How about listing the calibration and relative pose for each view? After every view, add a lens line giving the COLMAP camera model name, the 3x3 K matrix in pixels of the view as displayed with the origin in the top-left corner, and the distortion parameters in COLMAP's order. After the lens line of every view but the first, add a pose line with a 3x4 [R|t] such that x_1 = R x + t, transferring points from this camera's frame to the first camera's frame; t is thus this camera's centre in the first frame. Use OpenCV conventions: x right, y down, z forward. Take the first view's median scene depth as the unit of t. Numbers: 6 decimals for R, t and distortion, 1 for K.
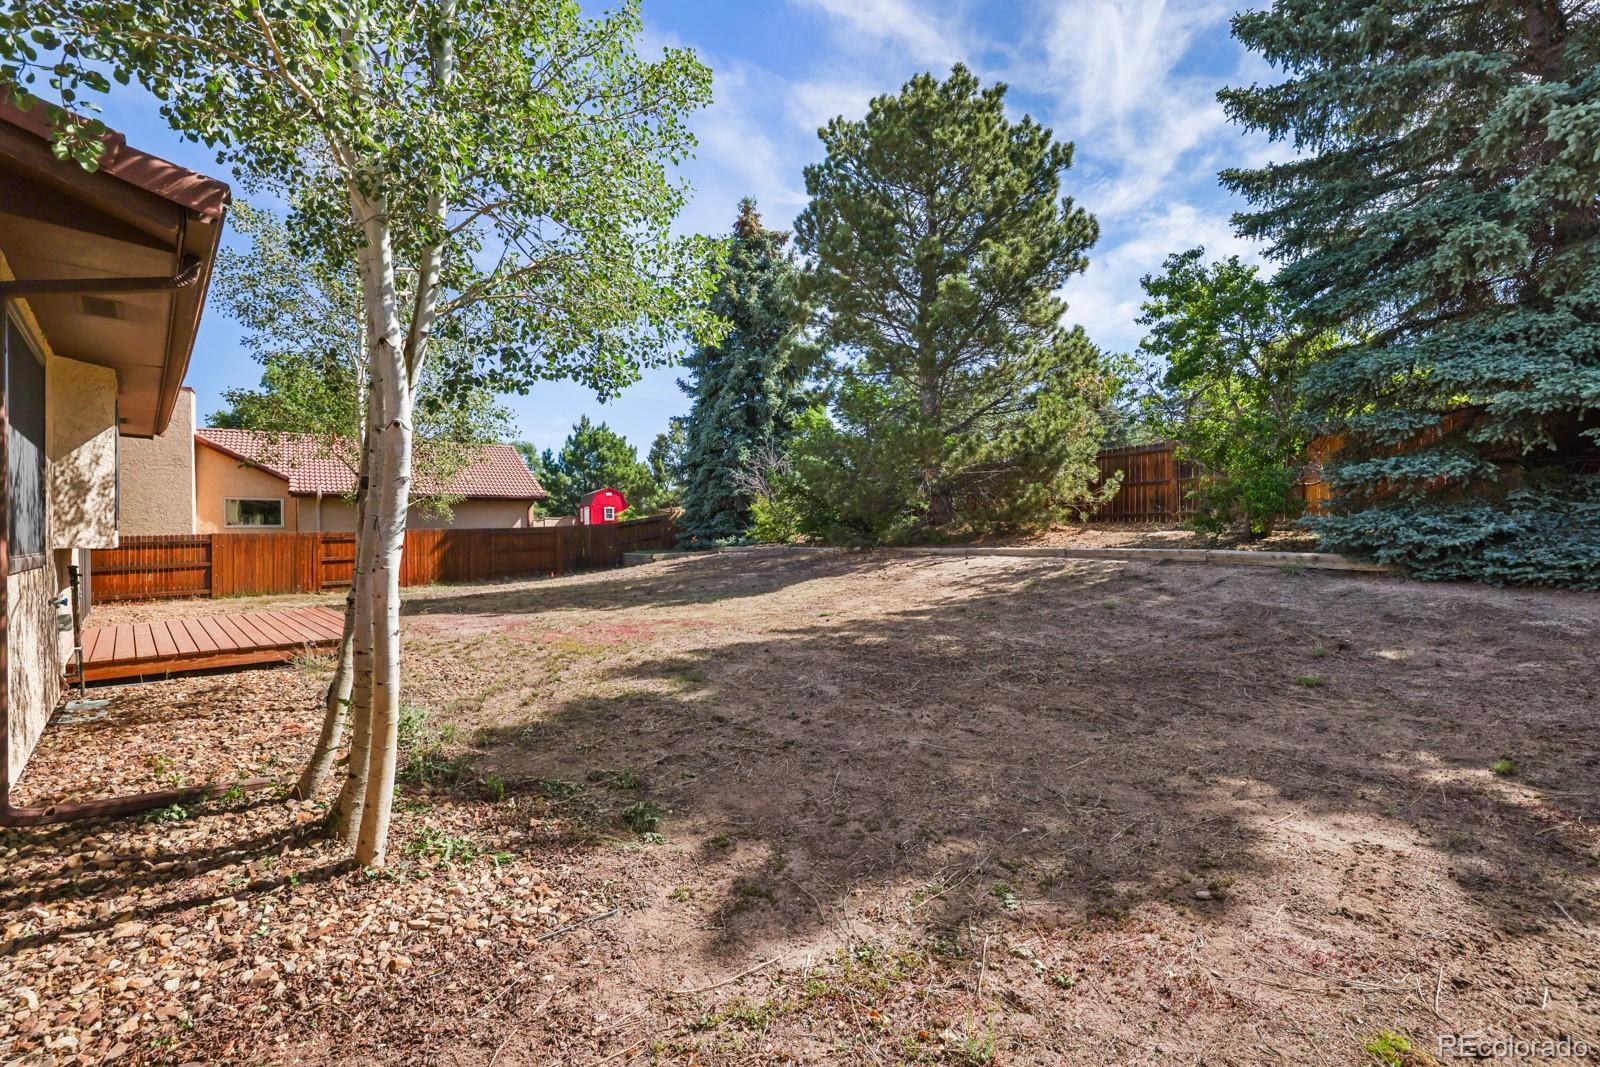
lens RADIAL K [[696.2, 0, 793.1], [0, 696.2, 526.4], [0, 0, 1]] dist [-0.019306, 0.003777]
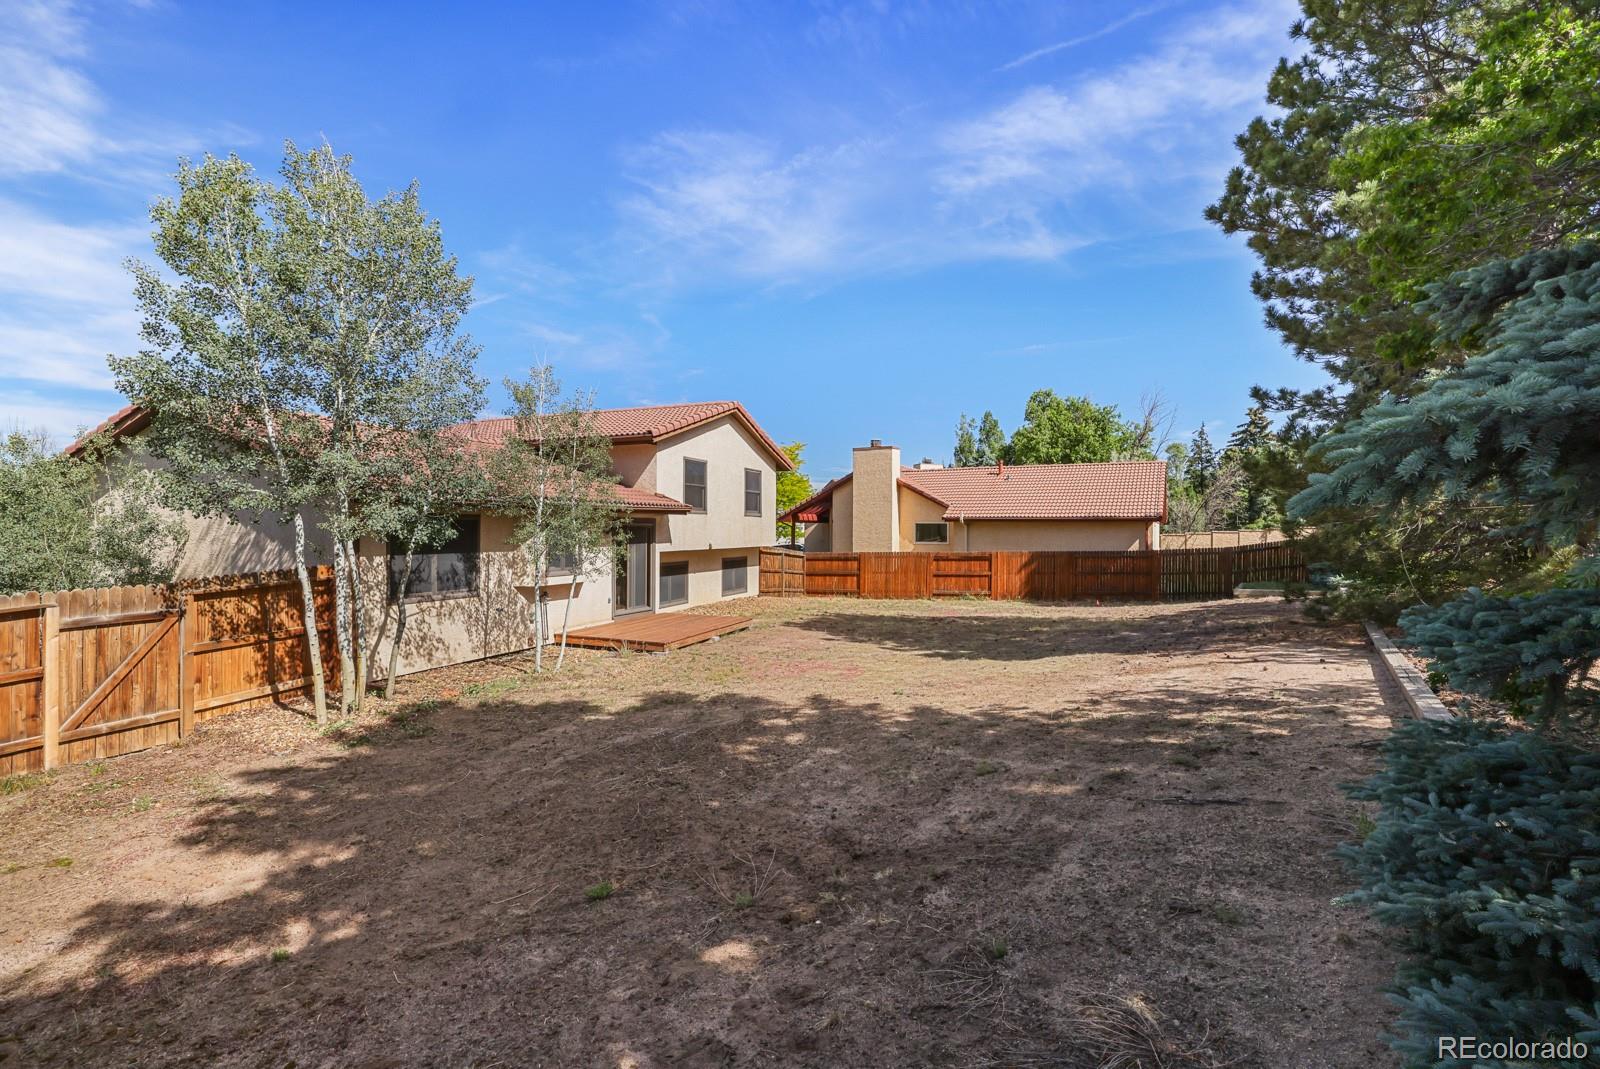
lens RADIAL K [[696.2, 0, 795.6], [0, 696.2, 531.8], [0, 0, 1]] dist [-0.019306, 0.003777]
pose [[0.410416, 0.017159, -0.911737, 2.416061], [-0.003622, 0.999846, 0.017187, -0.313582], [0.911891, -0.003751, 0.410415, 1.362887]]
